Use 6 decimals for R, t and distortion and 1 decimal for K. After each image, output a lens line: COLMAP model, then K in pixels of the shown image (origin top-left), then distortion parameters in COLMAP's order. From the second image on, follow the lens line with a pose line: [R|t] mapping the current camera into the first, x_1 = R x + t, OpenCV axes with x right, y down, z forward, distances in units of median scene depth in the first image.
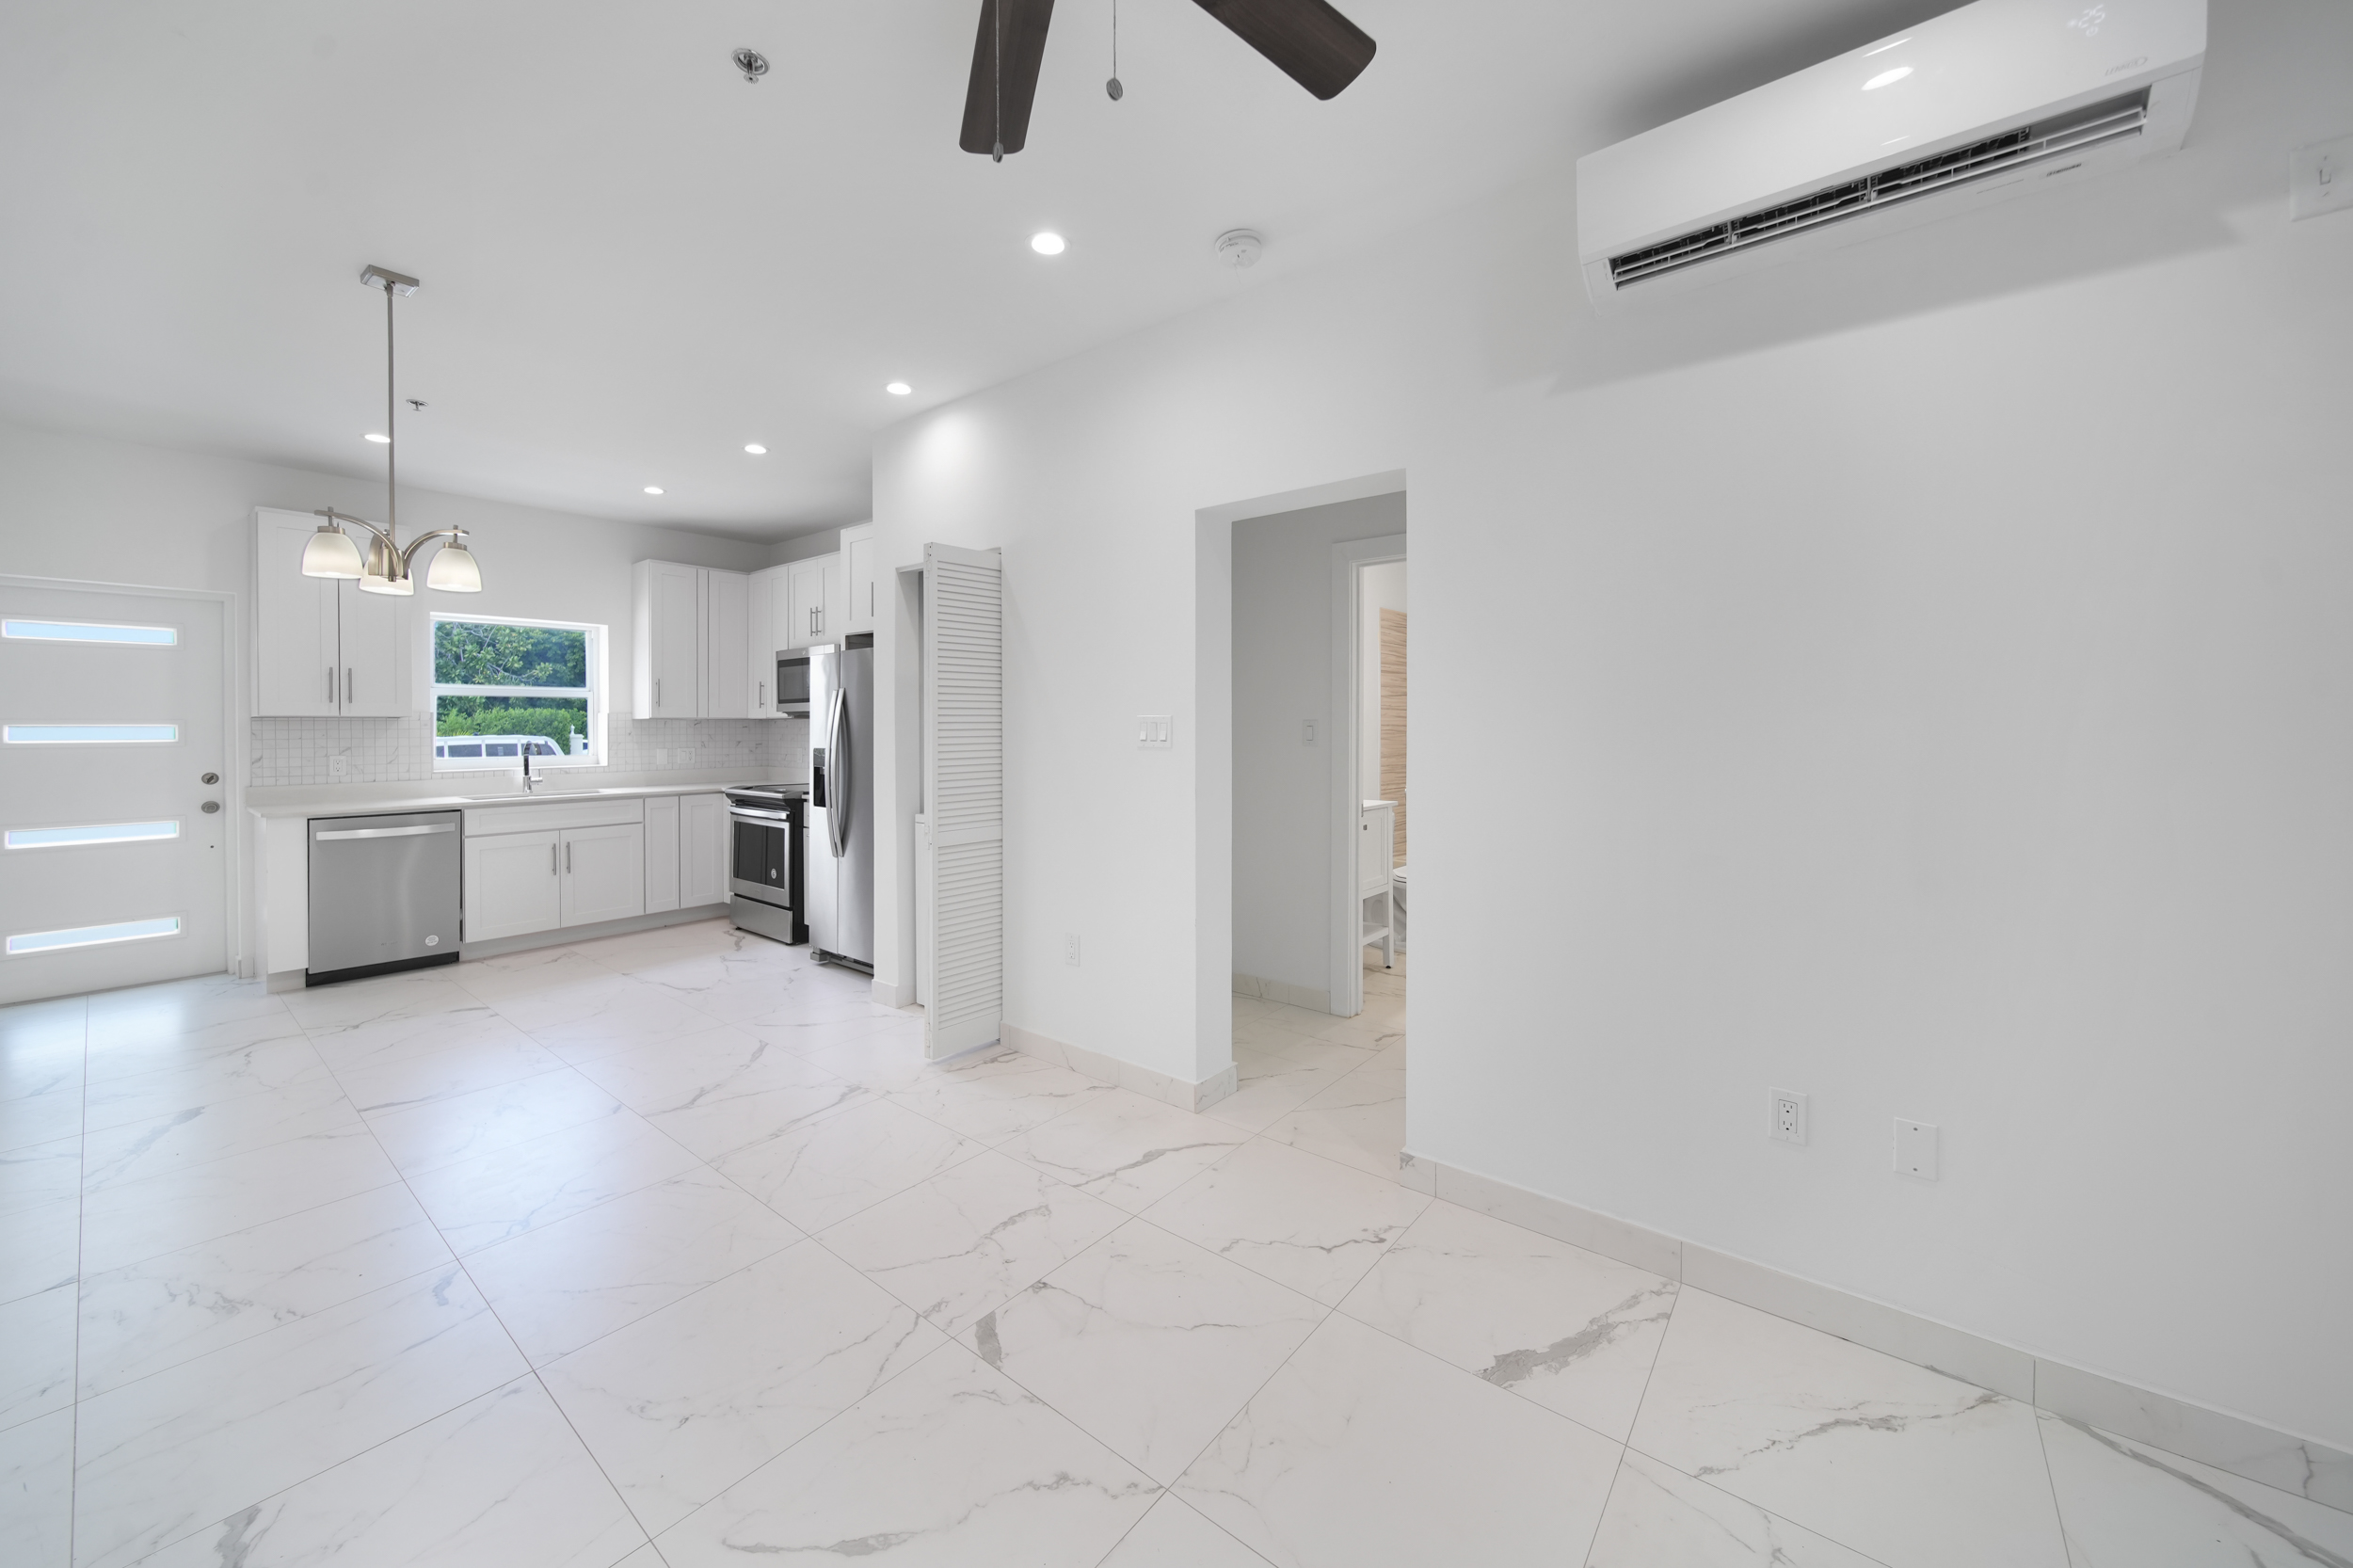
lens RADIAL K [[843.1, 0, 1177.2], [0, 843.1, 731.2], [0, 0, 1]] dist [-0.000800, -0.000354]
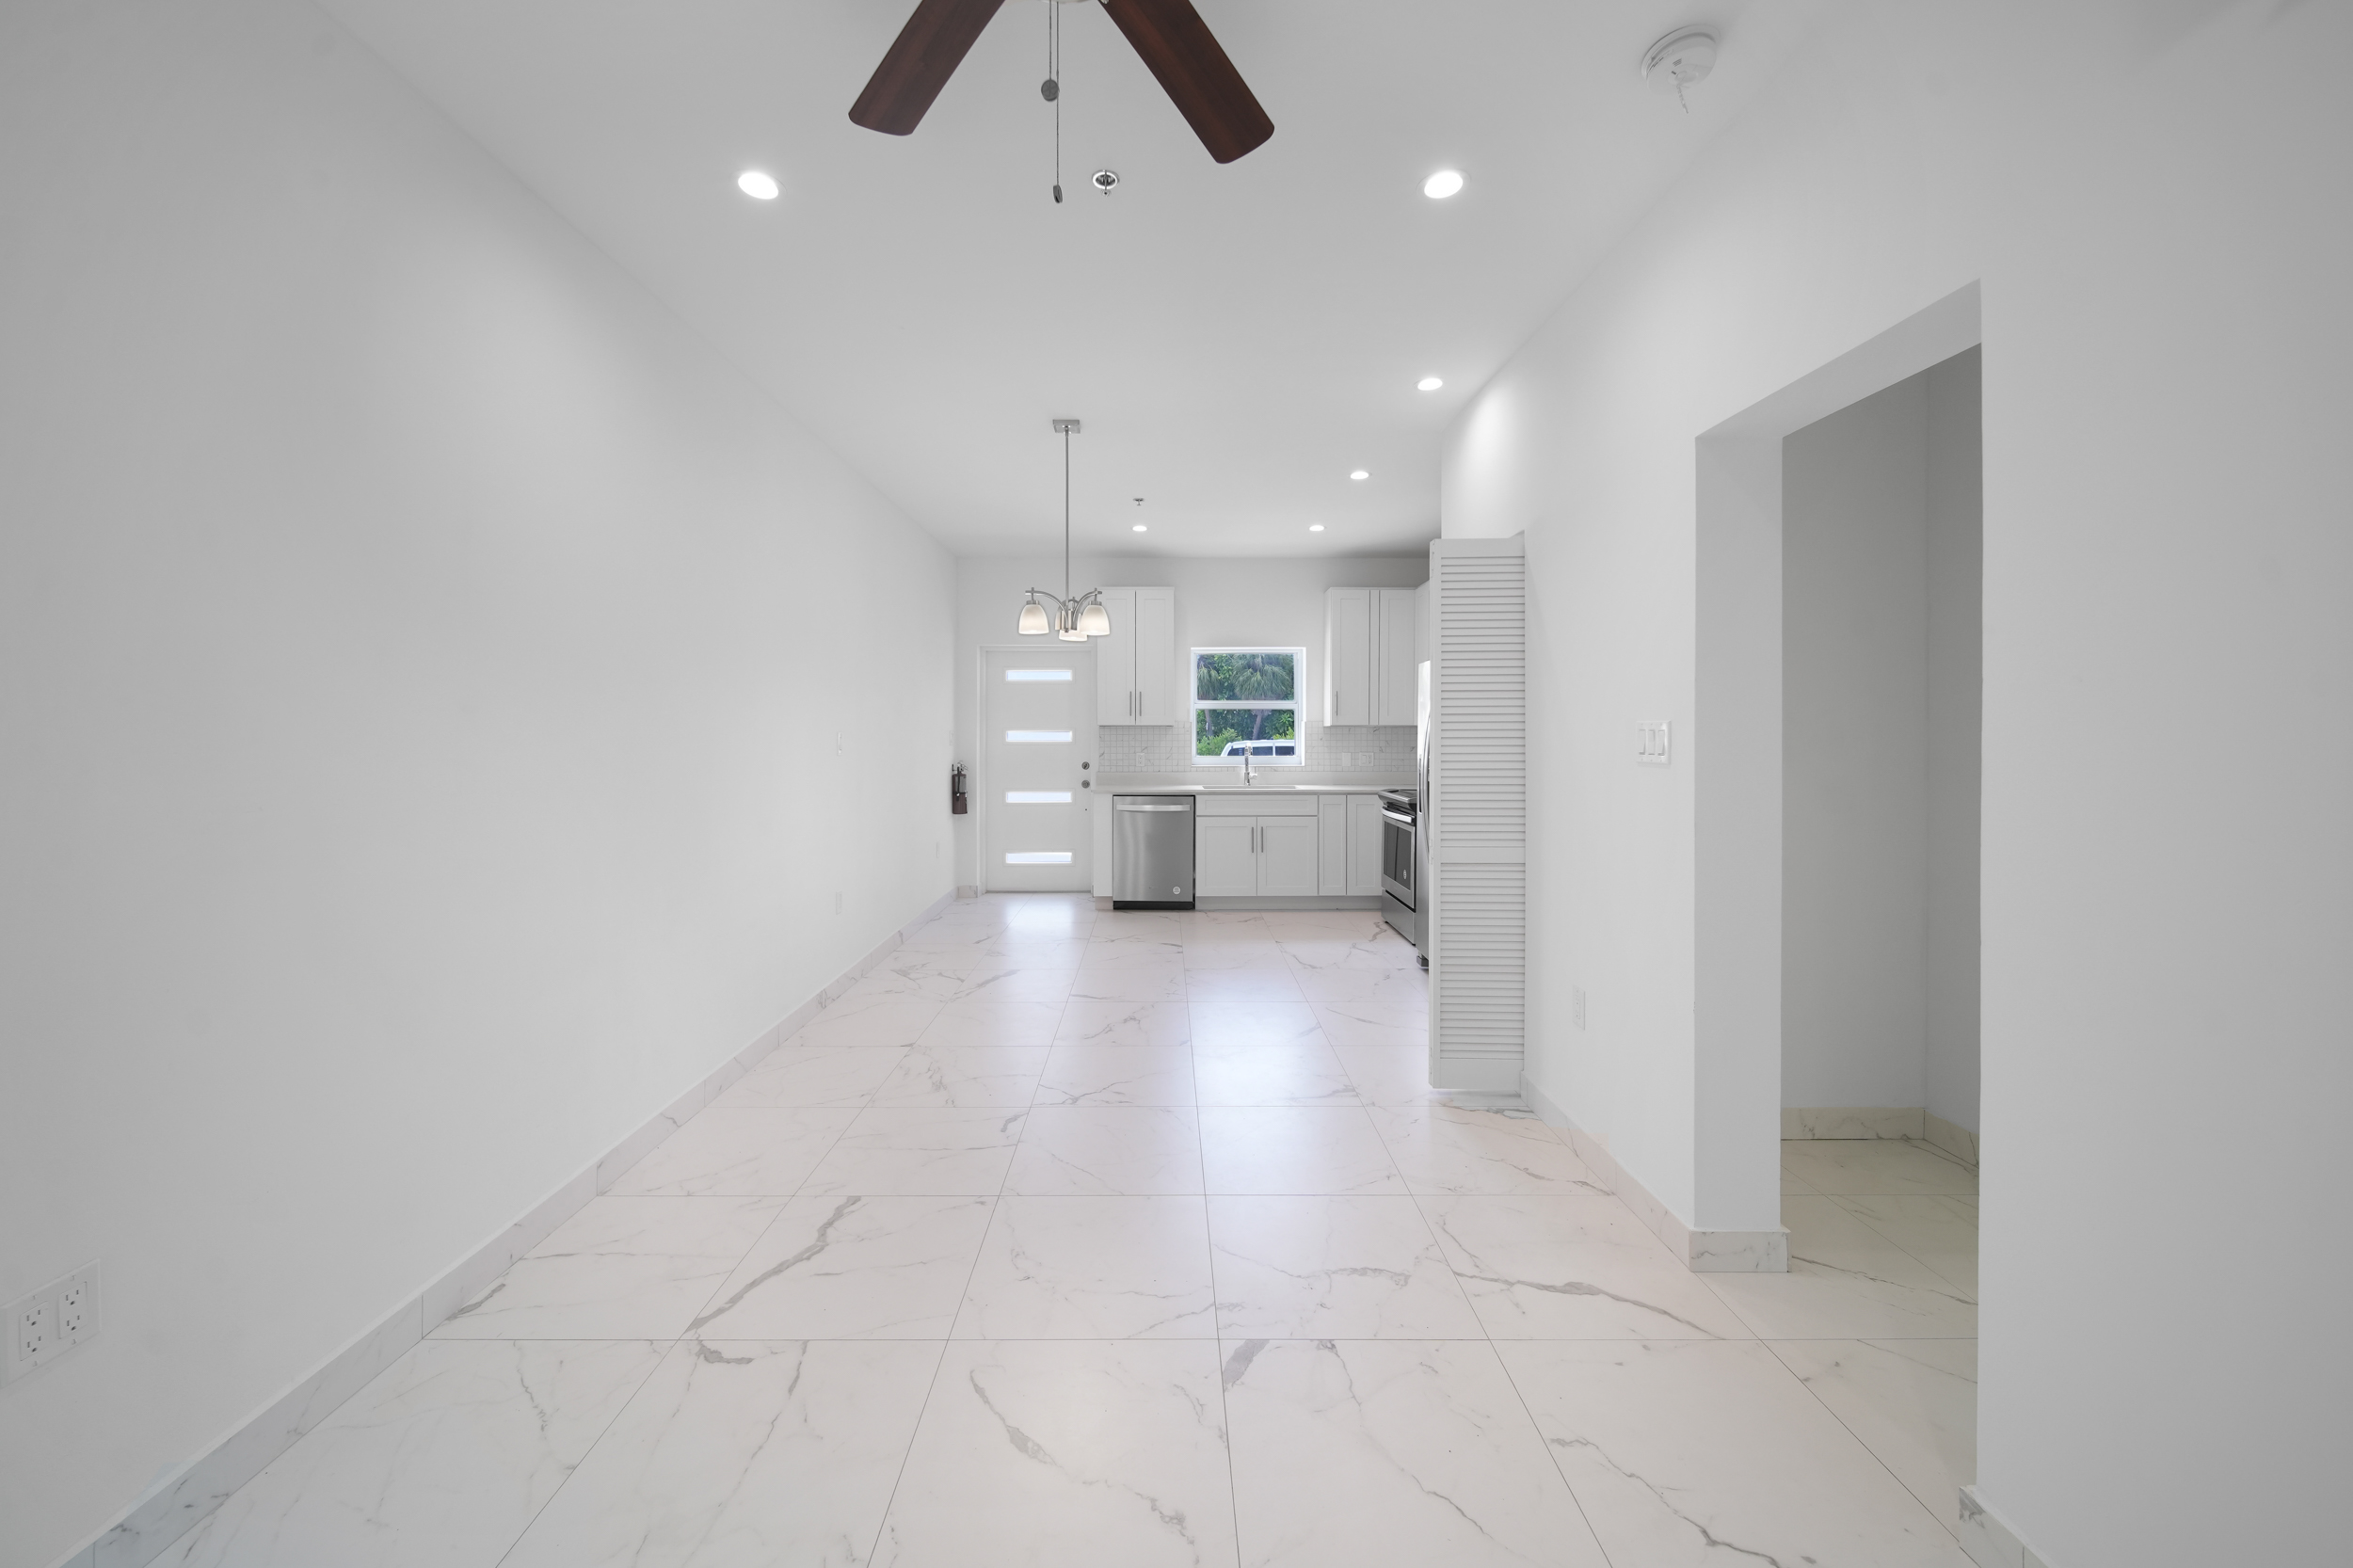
lens RADIAL K [[869.2, 0, 1185.4], [0, 869.2, 731.6], [0, 0, 1]] dist [-0.001486, -0.000305]
pose [[0.636839, 0.001230, -0.770996, 0.196566], [-0.006749, 0.999969, -0.003979, -0.001662], [0.770967, 0.007738, 0.636828, 0.115814]]
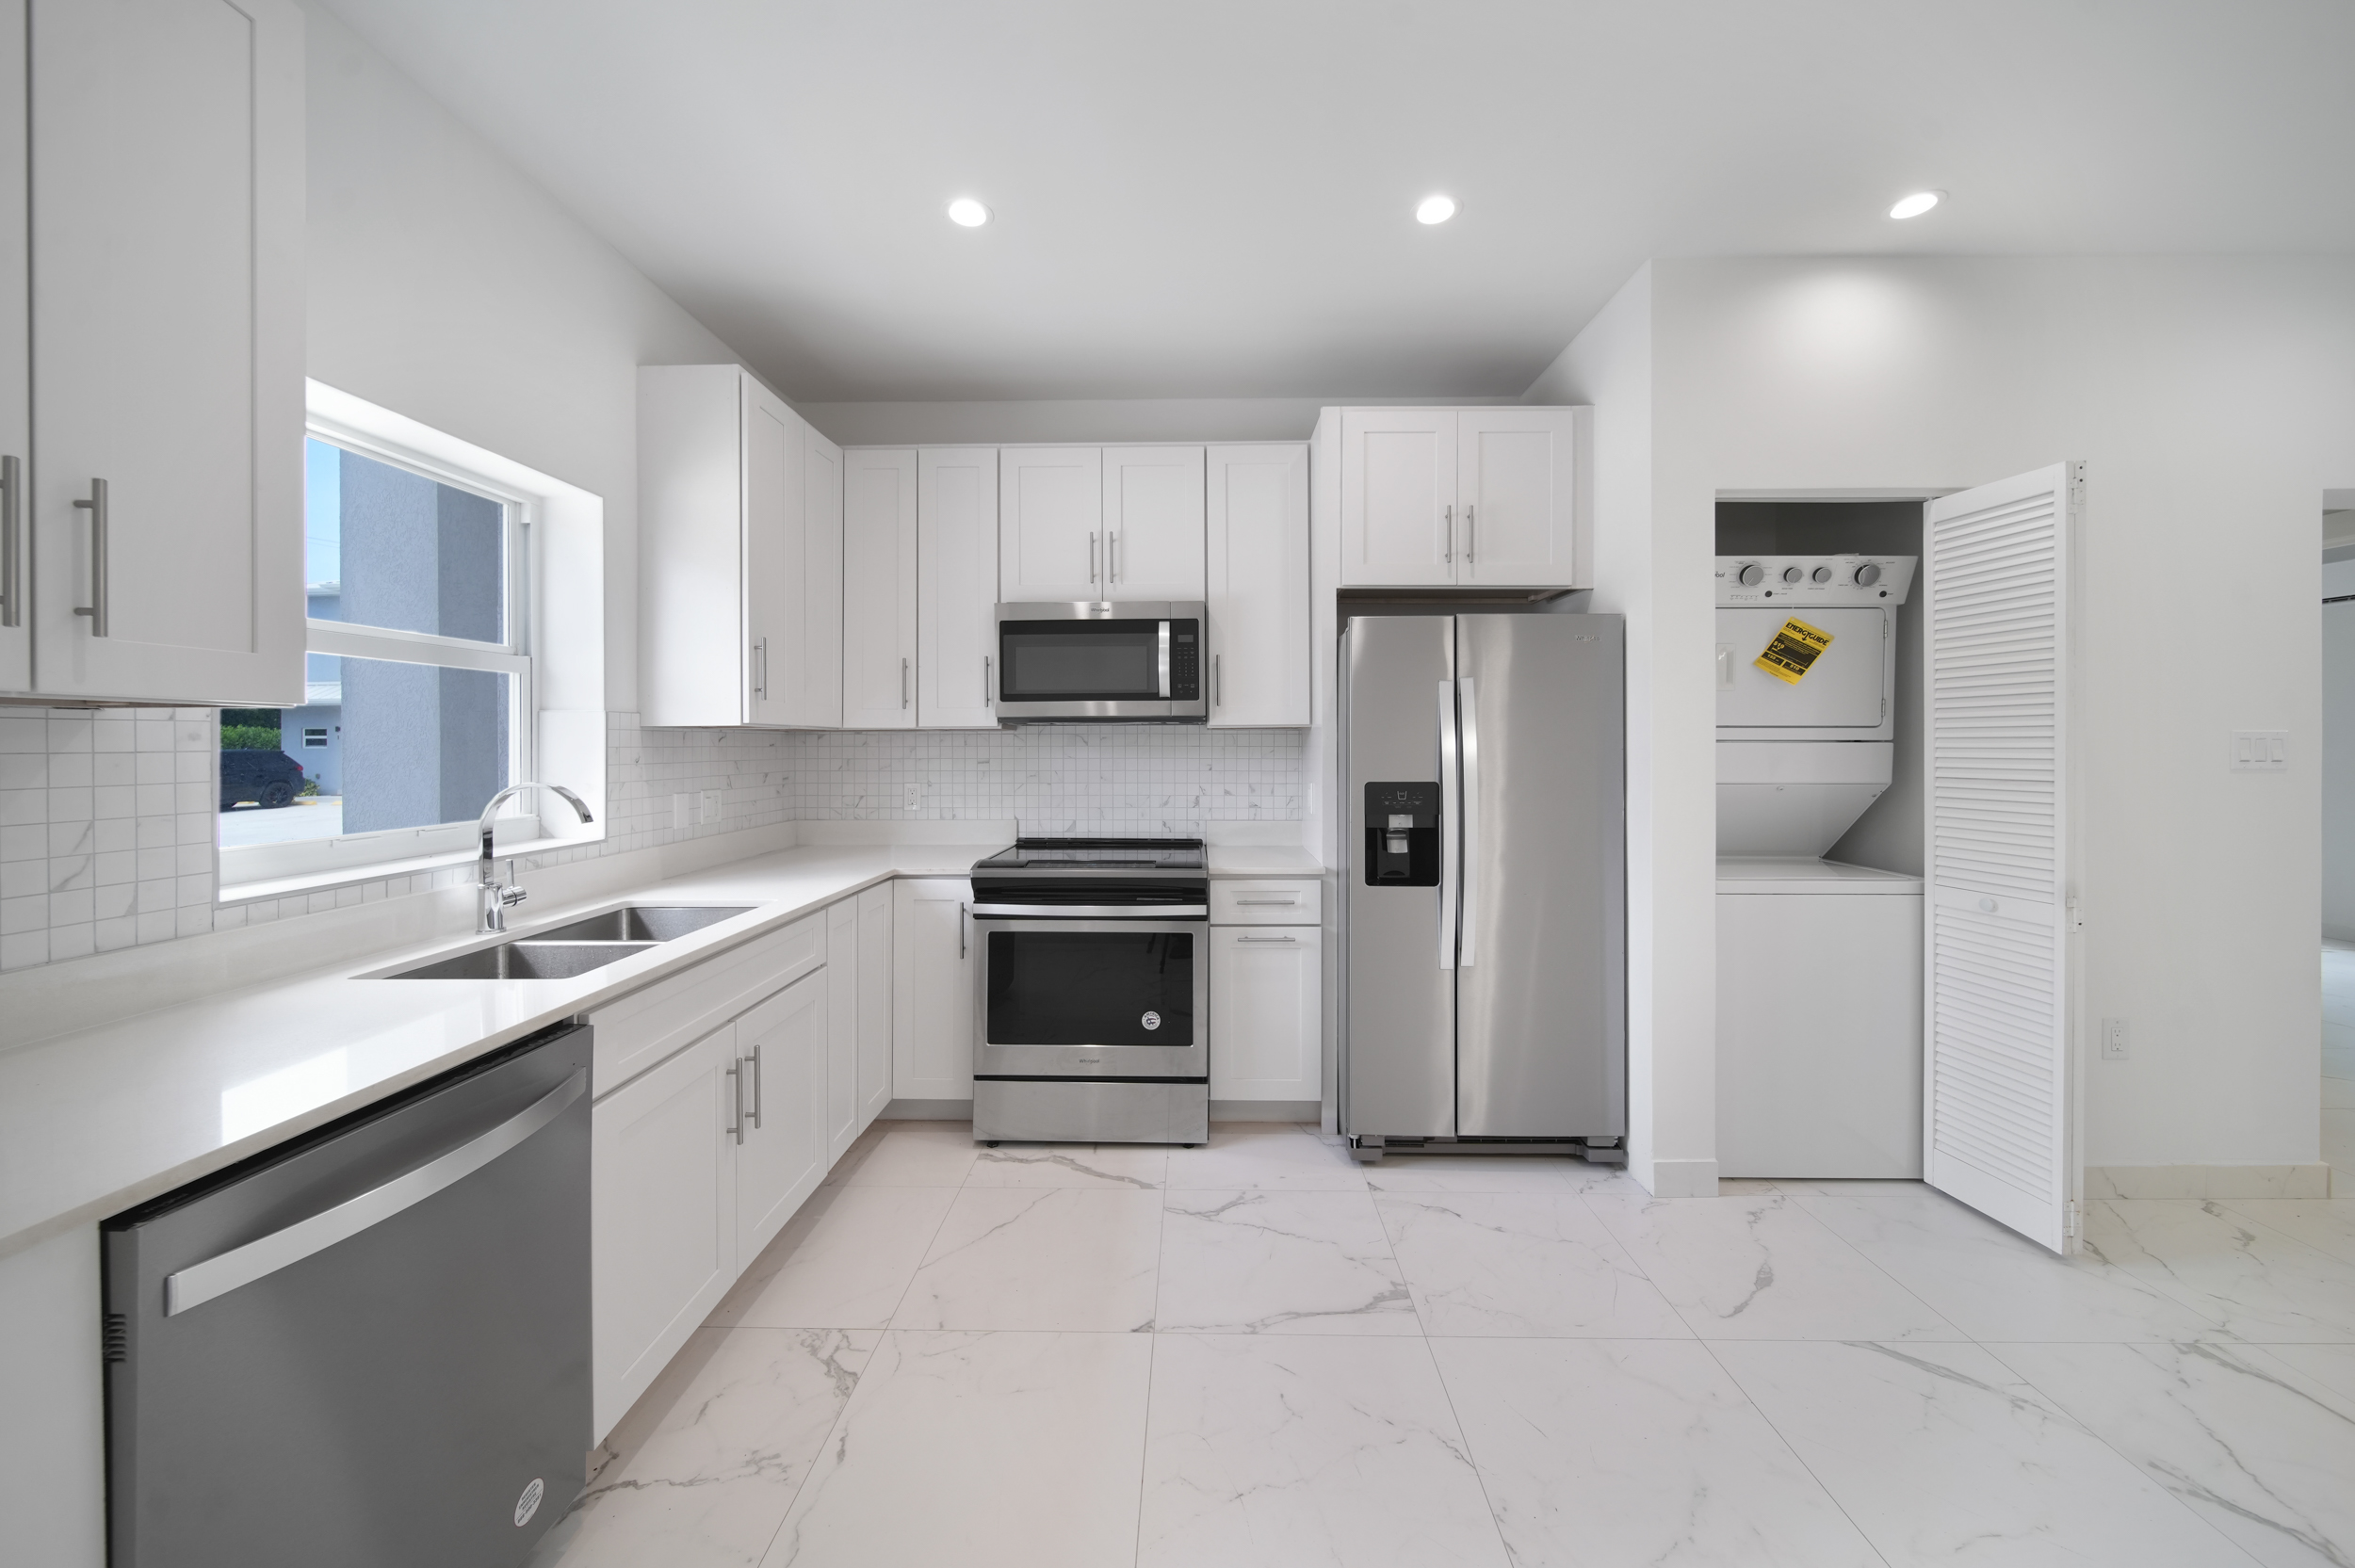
lens RADIAL K [[817.7, 0, 1210.6], [0, 817.7, 745.3], [0, 0, 1]] dist [-0.000506, -0.000358]
pose [[0.798297, -0.000137, 0.602264, -0.846467], [0.003704, 0.999982, -0.004681, -0.002327], [-0.602253, 0.005968, 0.798283, 0.629204]]
